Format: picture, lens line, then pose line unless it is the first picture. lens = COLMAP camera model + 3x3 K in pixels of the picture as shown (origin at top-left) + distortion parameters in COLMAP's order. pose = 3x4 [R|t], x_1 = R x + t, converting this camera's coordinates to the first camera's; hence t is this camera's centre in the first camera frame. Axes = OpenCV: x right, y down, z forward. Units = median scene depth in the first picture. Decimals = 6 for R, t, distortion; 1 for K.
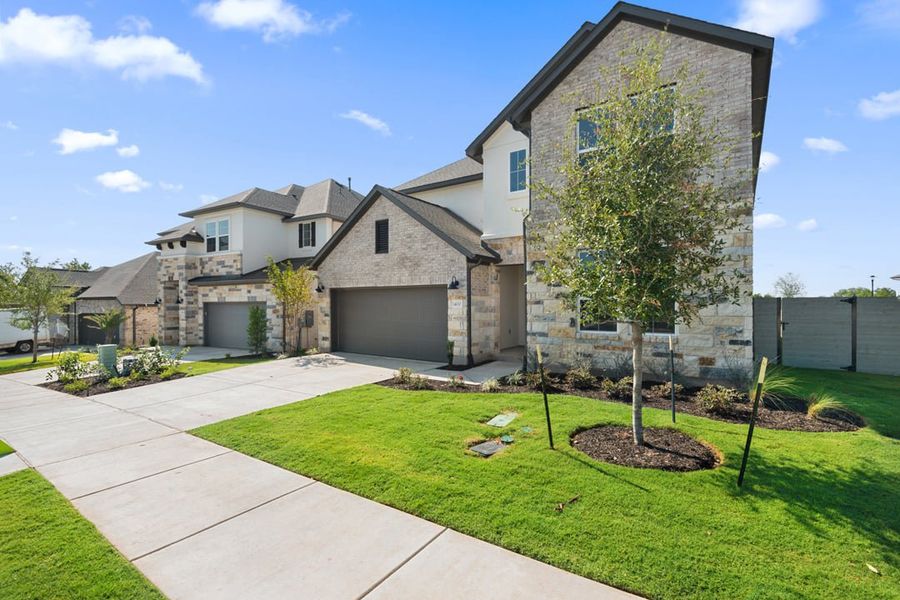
lens RADIAL K [[409.6, 0, 449.5], [0, 409.6, 300.6], [0, 0, 1]] dist [0.001353, -0.005246]
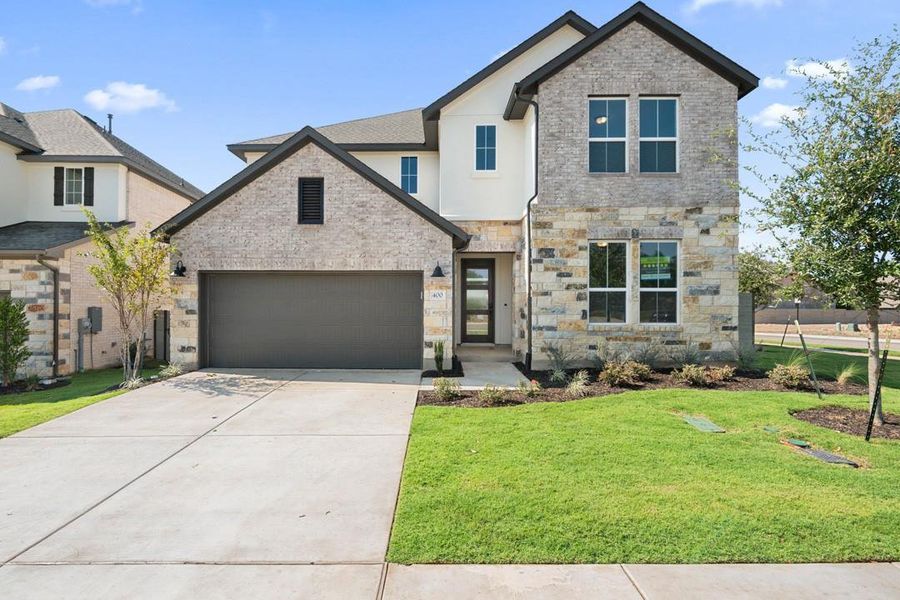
lens RADIAL K [[409.6, 0, 449.5], [0, 409.6, 300.6], [0, 0, 1]] dist [0.001353, -0.005246]
pose [[0.829891, 0.006519, 0.557888, -0.374747], [-0.007001, 0.999975, -0.001270, 0.017900], [-0.557882, -0.002852, 0.829915, 0.281076]]
